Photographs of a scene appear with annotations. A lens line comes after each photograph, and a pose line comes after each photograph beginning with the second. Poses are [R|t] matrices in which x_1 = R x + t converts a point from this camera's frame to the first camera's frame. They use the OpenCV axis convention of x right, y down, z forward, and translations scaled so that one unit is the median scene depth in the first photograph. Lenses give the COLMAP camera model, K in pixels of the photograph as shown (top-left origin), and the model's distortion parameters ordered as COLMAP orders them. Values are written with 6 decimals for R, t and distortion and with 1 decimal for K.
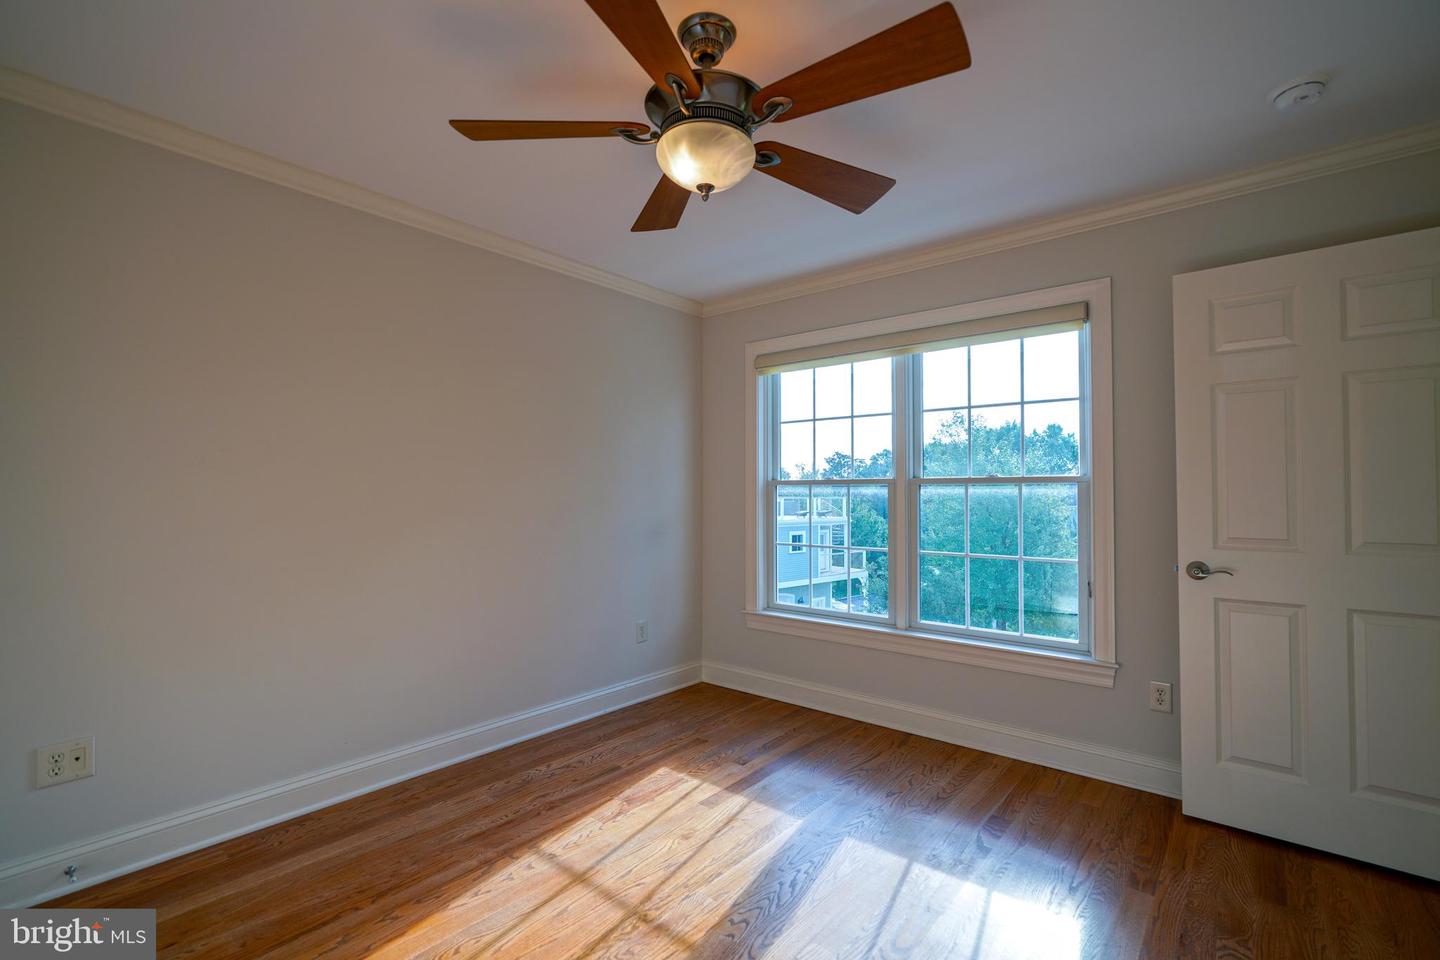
lens RADIAL K [[647.5, 0, 712.3], [0, 647.5, 483.6], [0, 0, 1]] dist [0.000227, 0.000478]
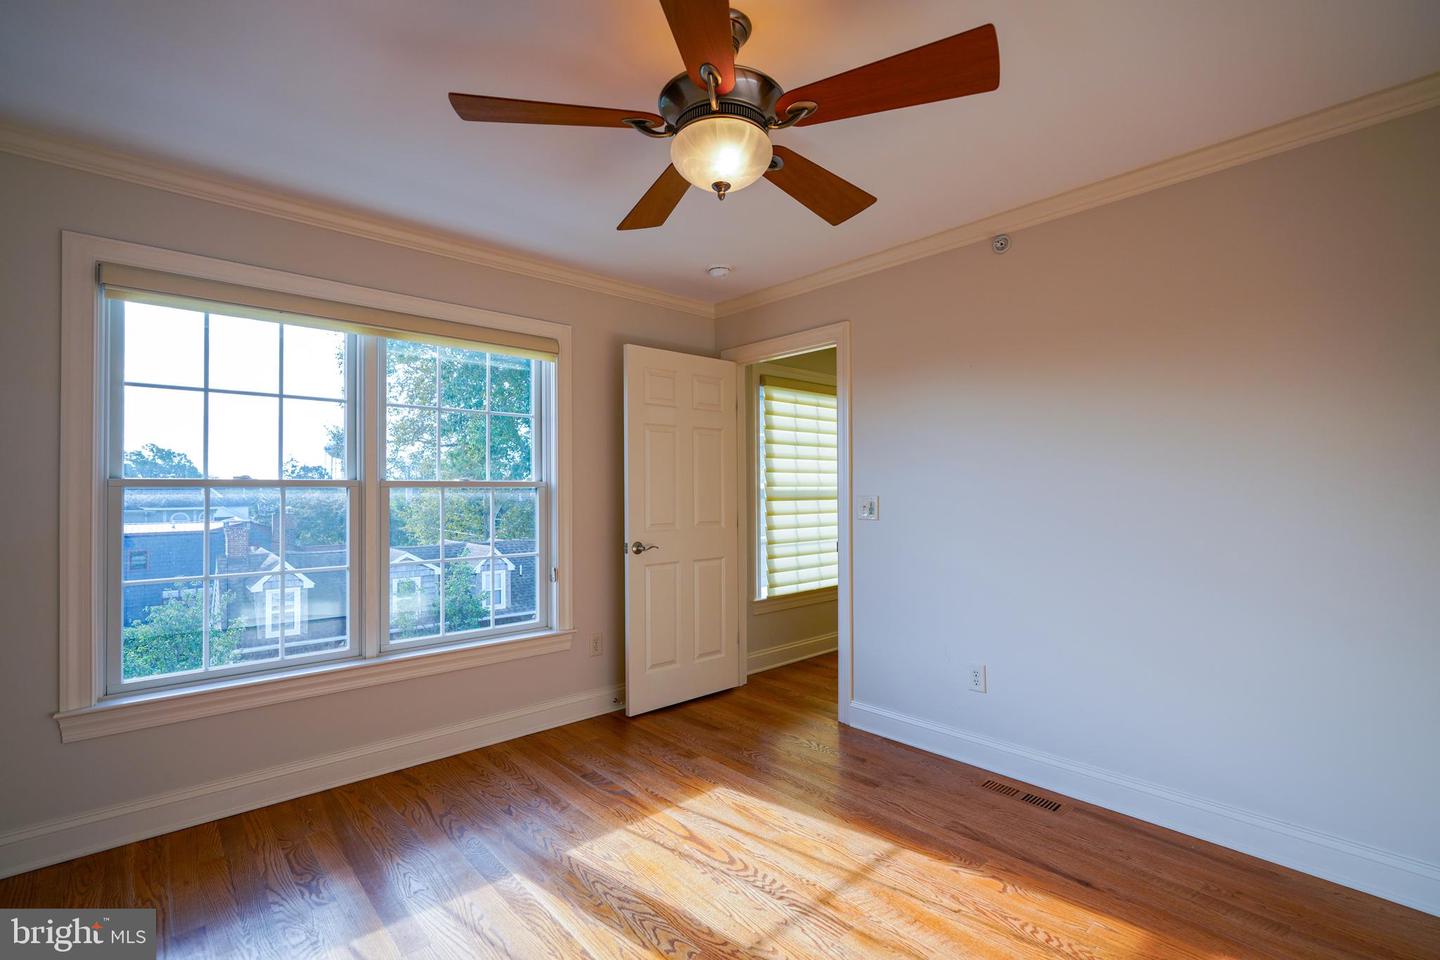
lens RADIAL K [[647.5, 0, 712.3], [0, 647.5, 483.6], [0, 0, 1]] dist [0.000227, 0.000478]
pose [[0.137496, 0.012634, 0.990422, -0.627881], [-0.009843, 0.999887, -0.011388, 0.001535], [-0.990453, -0.008182, 0.137604, 0.562041]]
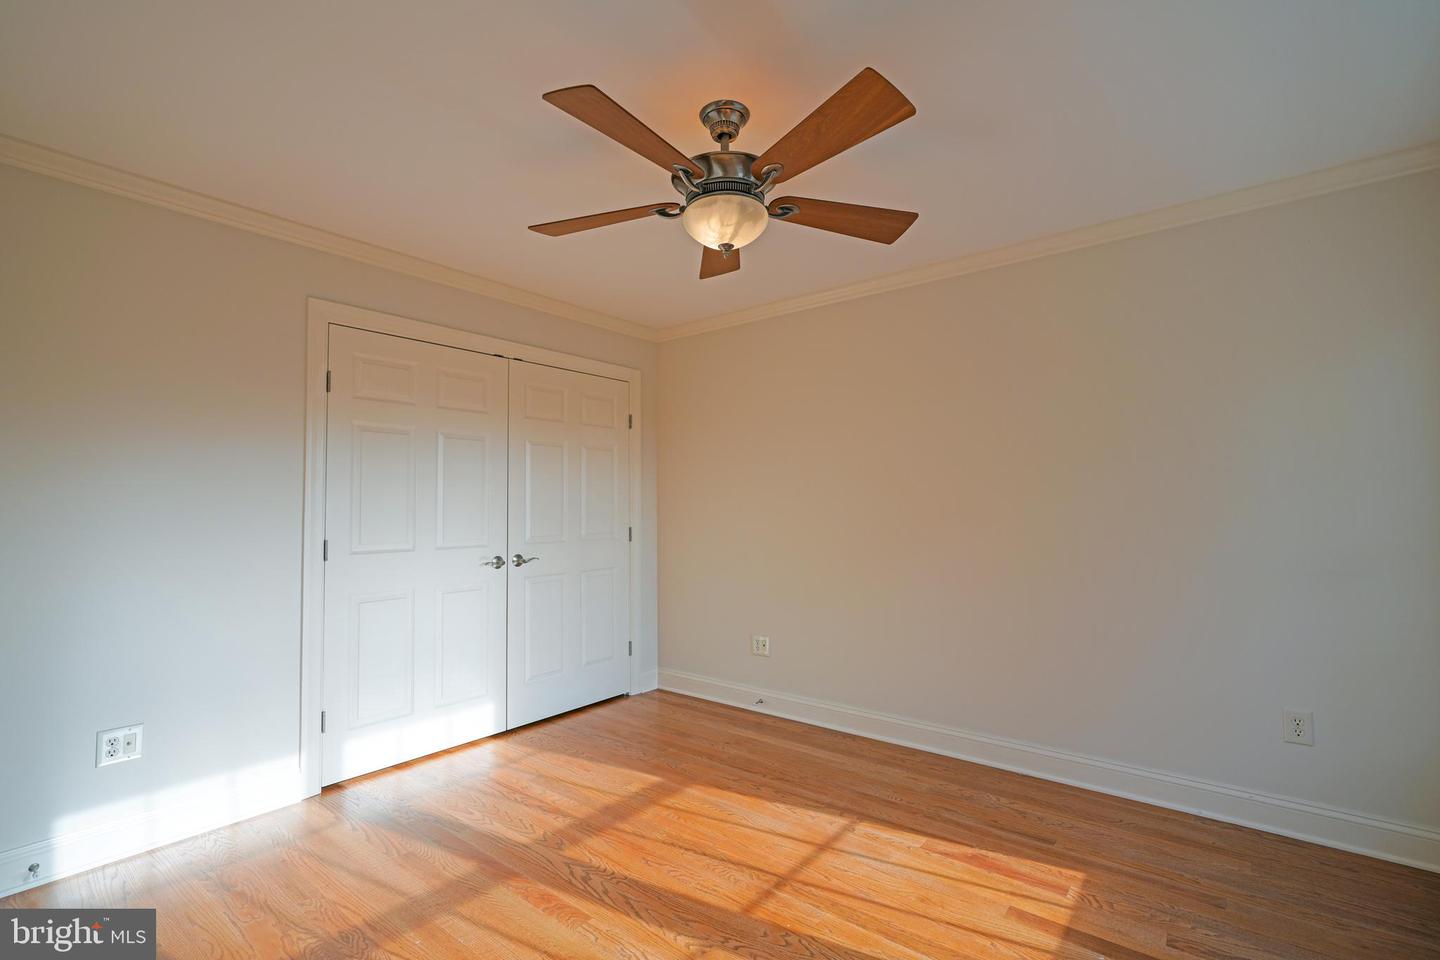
lens RADIAL K [[663.3, 0, 717.7], [0, 663.3, 493.5], [0, 0, 1]] dist [-0.000459, 0.000156]
pose [[0.025584, -0.019511, -0.999482, 0.731835], [0.016520, 0.999681, -0.019092, 0.010520], [0.999536, -0.016023, 0.025898, 0.608385]]
